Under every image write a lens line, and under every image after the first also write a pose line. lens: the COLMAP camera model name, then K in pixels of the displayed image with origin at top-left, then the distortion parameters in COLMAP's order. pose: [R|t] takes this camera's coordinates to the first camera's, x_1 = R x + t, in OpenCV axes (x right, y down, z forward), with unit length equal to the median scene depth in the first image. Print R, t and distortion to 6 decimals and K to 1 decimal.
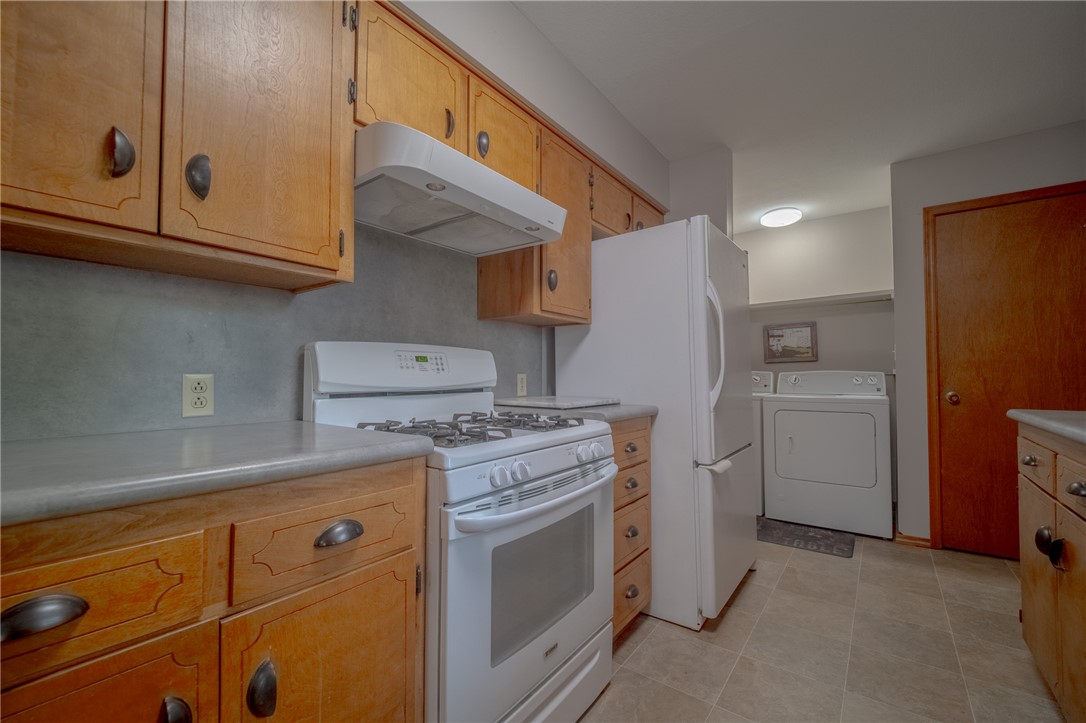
lens RADIAL K [[440.9, 0, 538.3], [0, 440.9, 363.9], [0, 0, 1]] dist [0.027203, -0.015045]
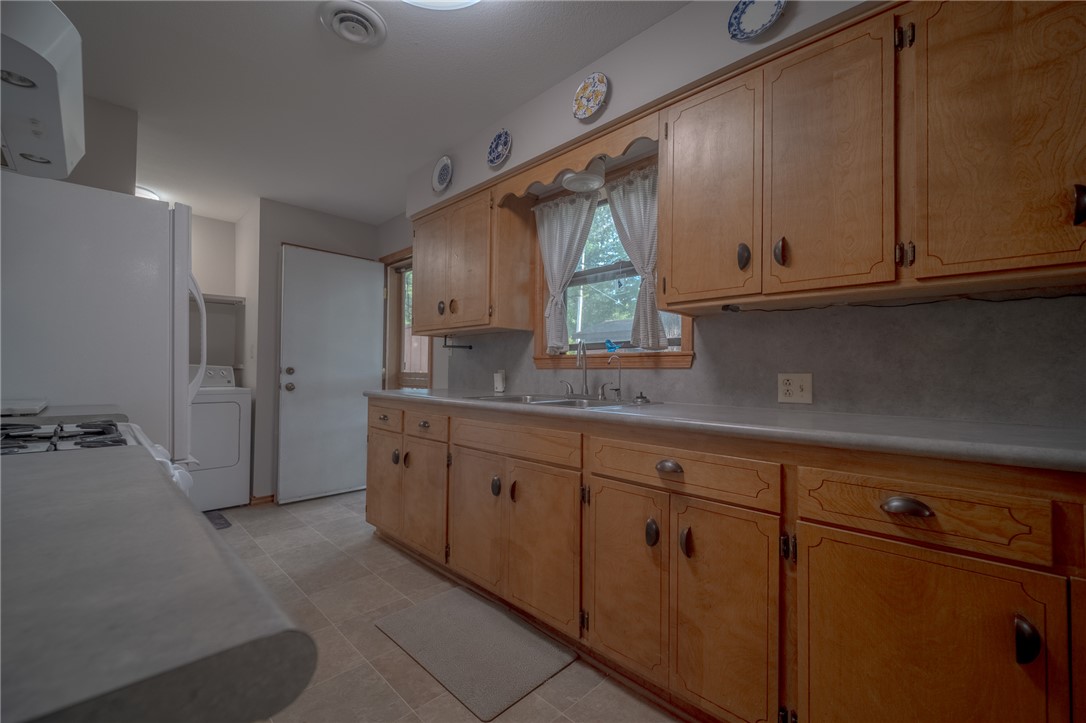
lens RADIAL K [[448.2, 0, 540.9], [0, 448.2, 364.1], [0, 0, 1]] dist [0.024089, -0.016812]
pose [[0.128031, 0.021704, 0.991533, -0.507107], [-0.036872, 0.999173, -0.017110, 0.004219], [-0.991085, -0.034369, 0.128725, 0.092895]]
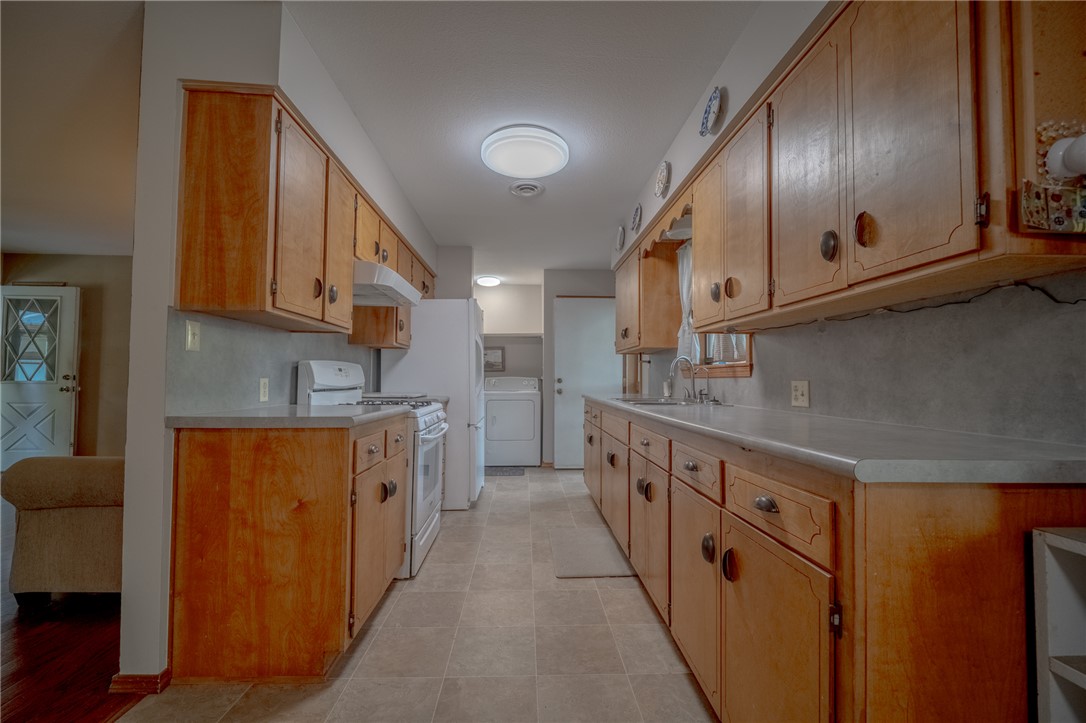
lens RADIAL K [[448.2, 0, 540.9], [0, 448.2, 364.1], [0, 0, 1]] dist [0.024089, -0.016812]
pose [[0.768730, 0.026082, 0.639042, -0.664467], [-0.021896, 0.999656, -0.014461, -0.021543], [-0.639199, -0.002876, 0.769036, -0.716745]]
